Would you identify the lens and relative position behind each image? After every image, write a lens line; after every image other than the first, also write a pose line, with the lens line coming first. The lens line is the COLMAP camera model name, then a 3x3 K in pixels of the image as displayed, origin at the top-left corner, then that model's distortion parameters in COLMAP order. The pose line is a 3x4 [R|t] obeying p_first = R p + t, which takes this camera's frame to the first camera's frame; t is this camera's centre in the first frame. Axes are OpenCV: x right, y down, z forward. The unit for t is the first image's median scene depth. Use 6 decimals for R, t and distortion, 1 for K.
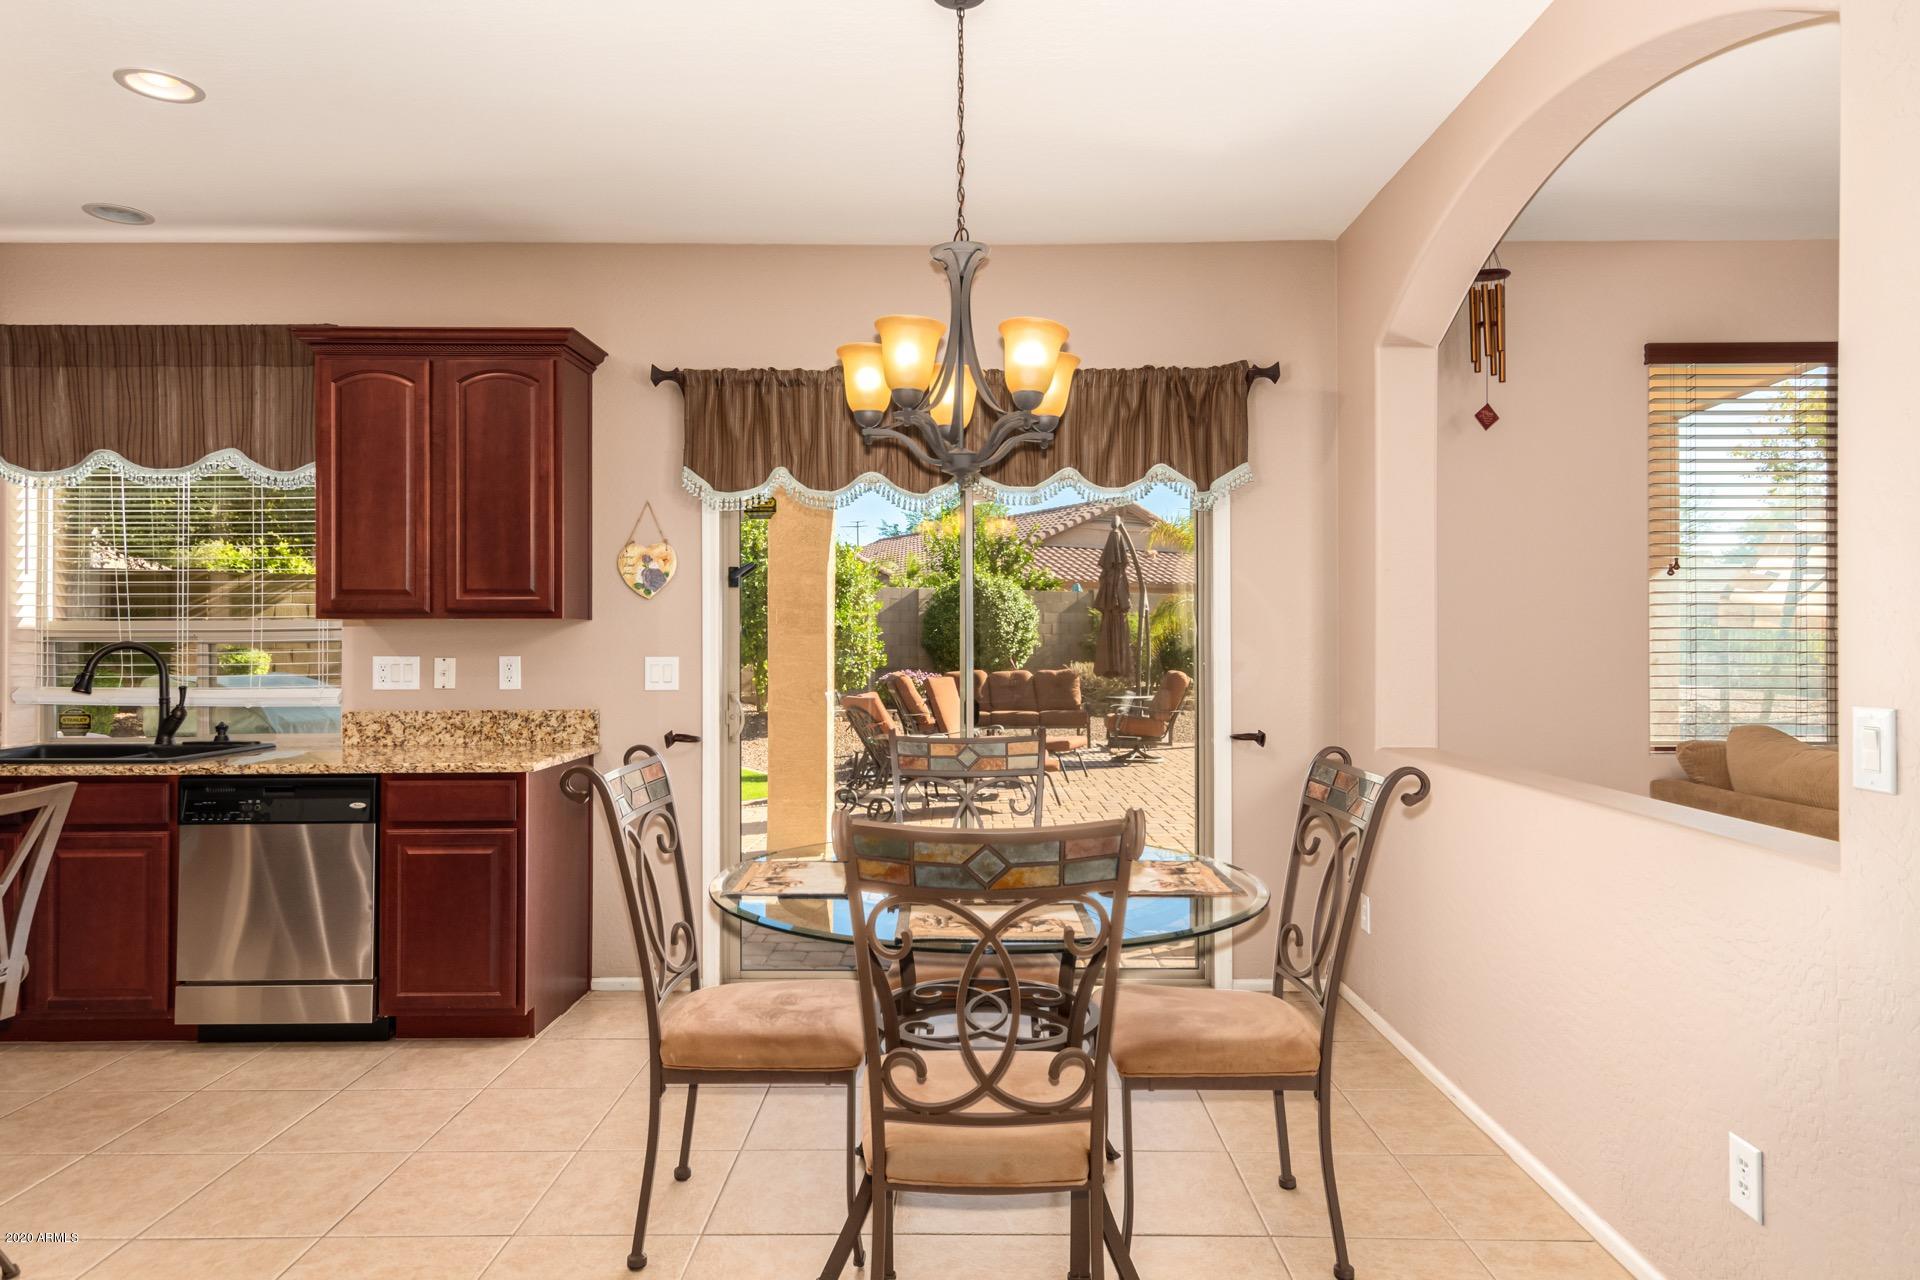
lens RADIAL K [[1147.6, 0, 960.0], [0, 1147.6, 640.0], [0, 0, 1]] dist [0.001983, 0.001722]
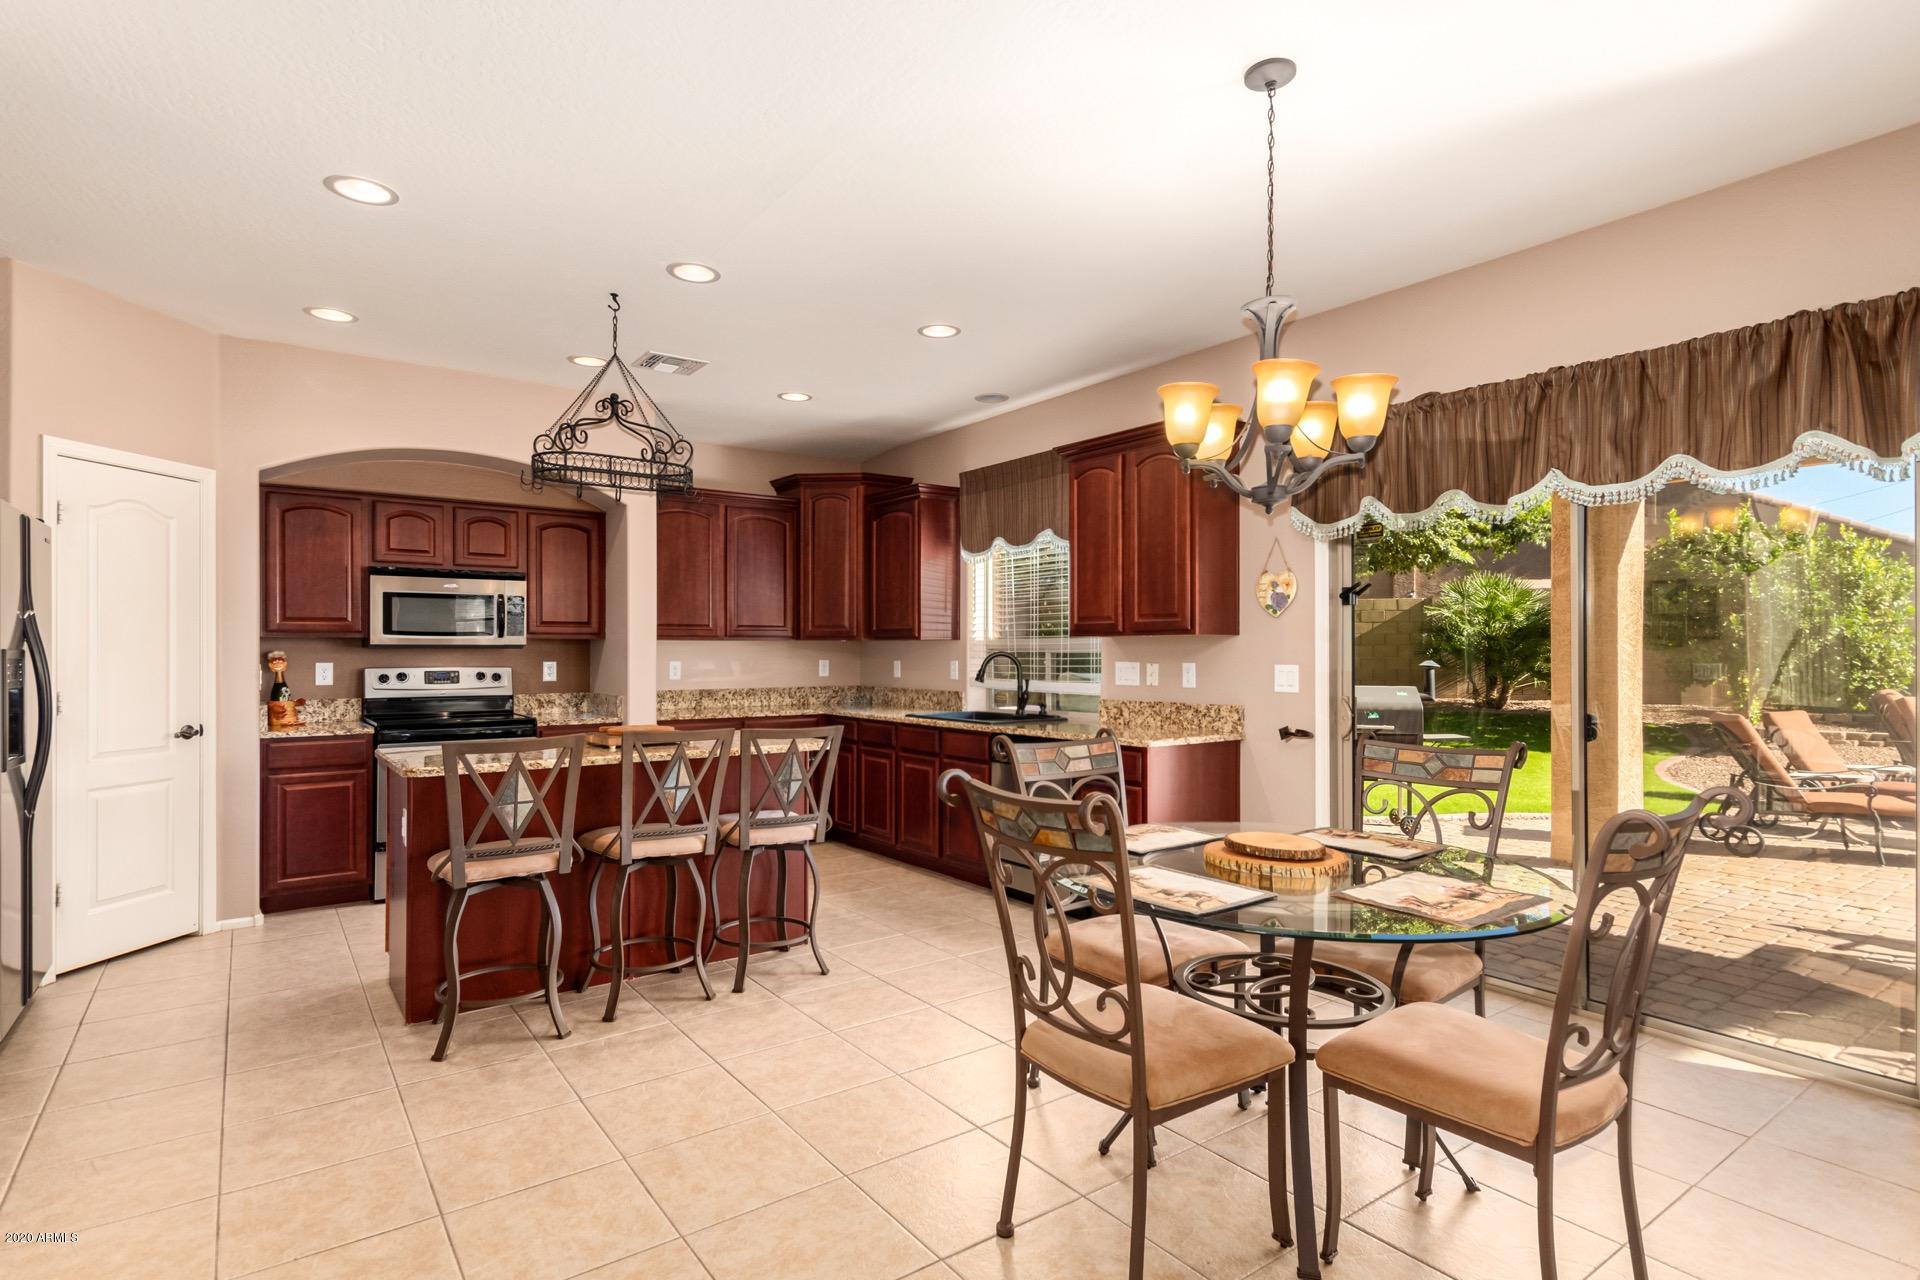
lens RADIAL K [[973.5, 0, 960.0], [0, 973.5, 640.0], [0, 0, 1]] dist [0.004861, 0.000433]
pose [[0.587290, -0.007885, -0.809338, 0.376357], [-0.000097, 0.999952, -0.009813, -0.001276], [0.809376, 0.005841, 0.587261, 0.118289]]
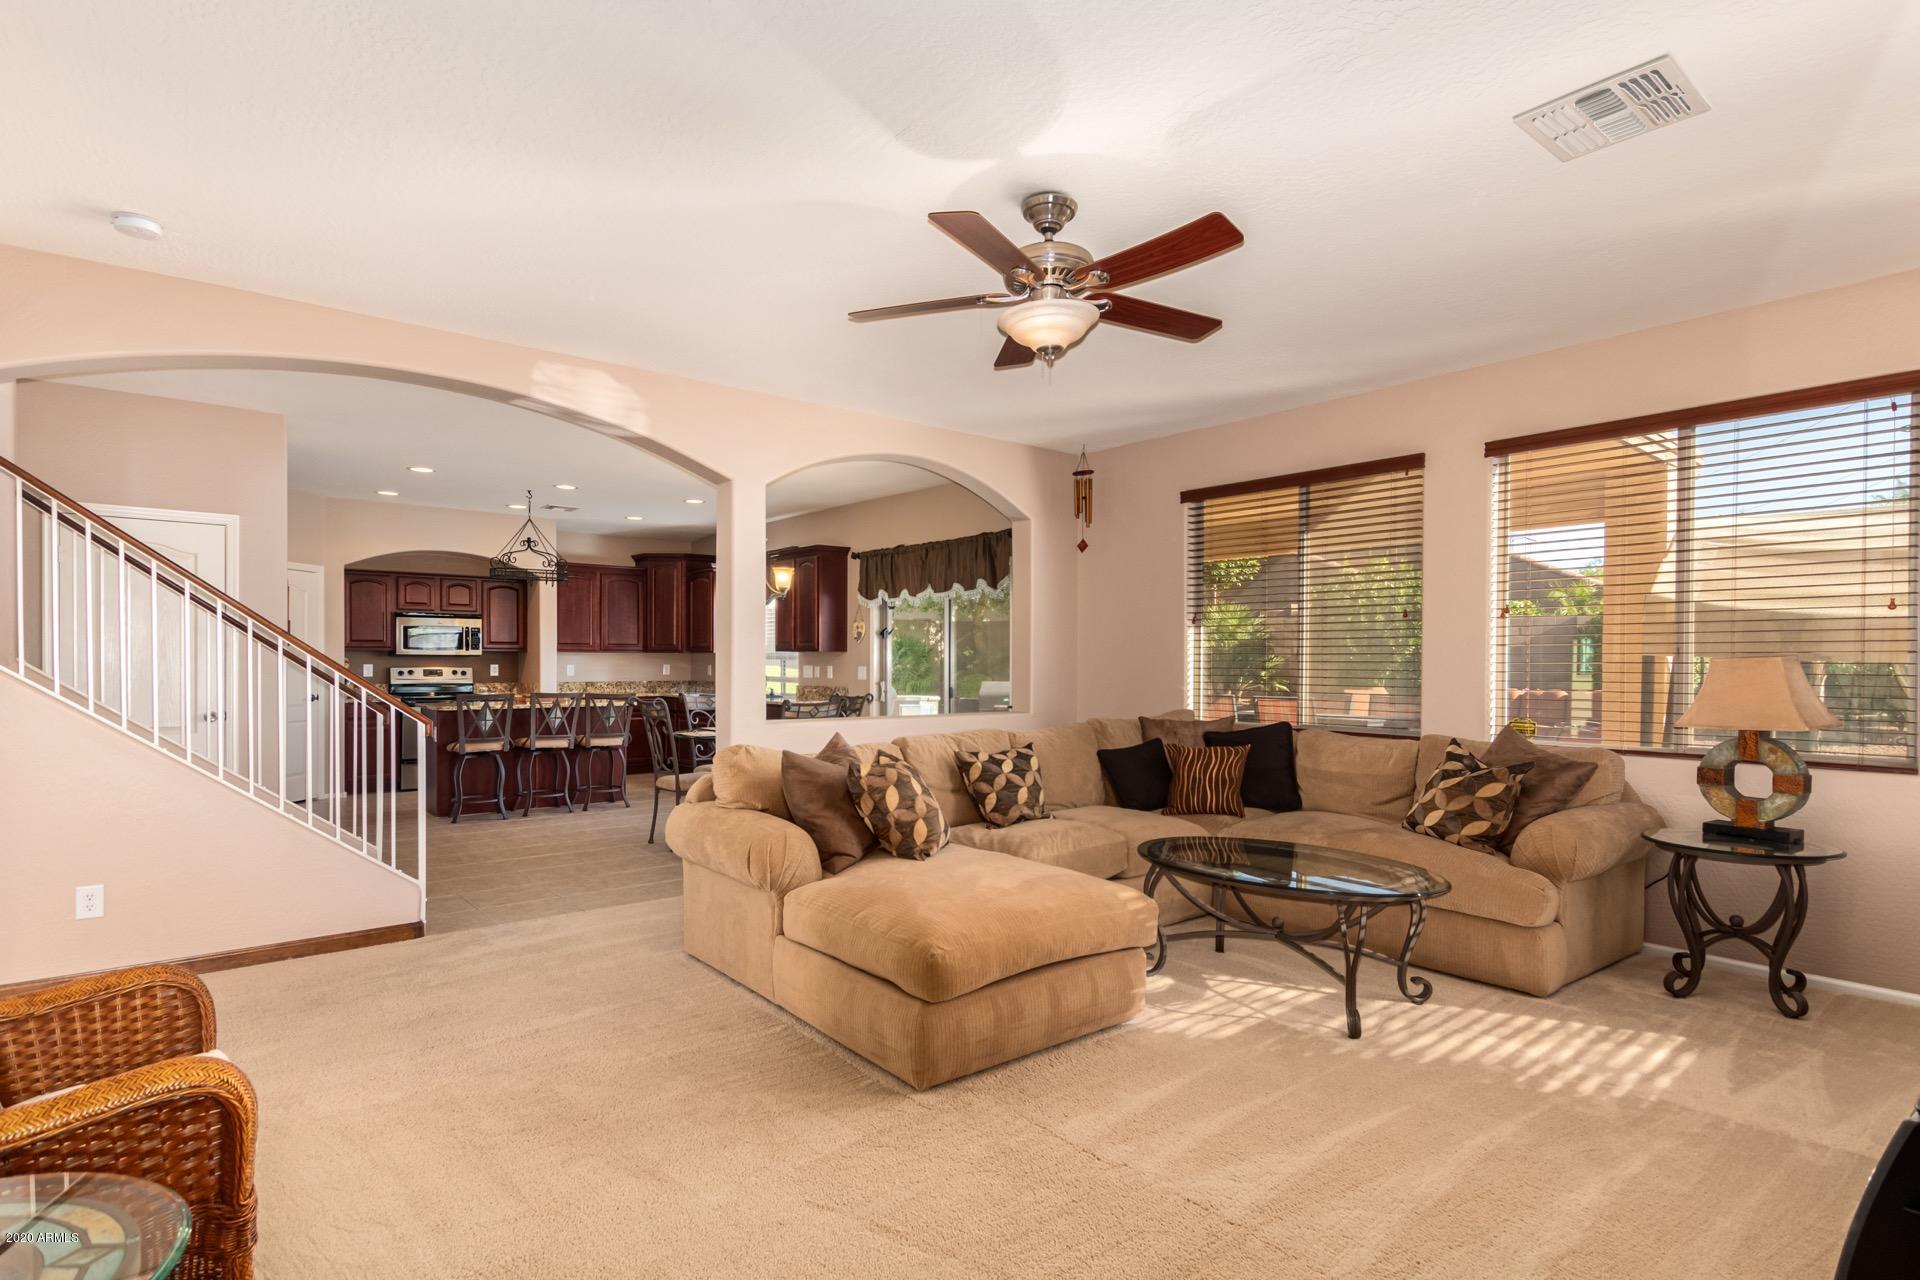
lens RADIAL K [[987.8, 0, 954.1], [0, 987.8, 654.3], [0, 0, 1]] dist [0.015640, 0.000174]
pose [[0.625312, -0.001087, -0.780374, 1.575853], [-0.003988, 0.999982, -0.004589, -0.002529], [0.780364, 0.005982, 0.625296, -0.196788]]
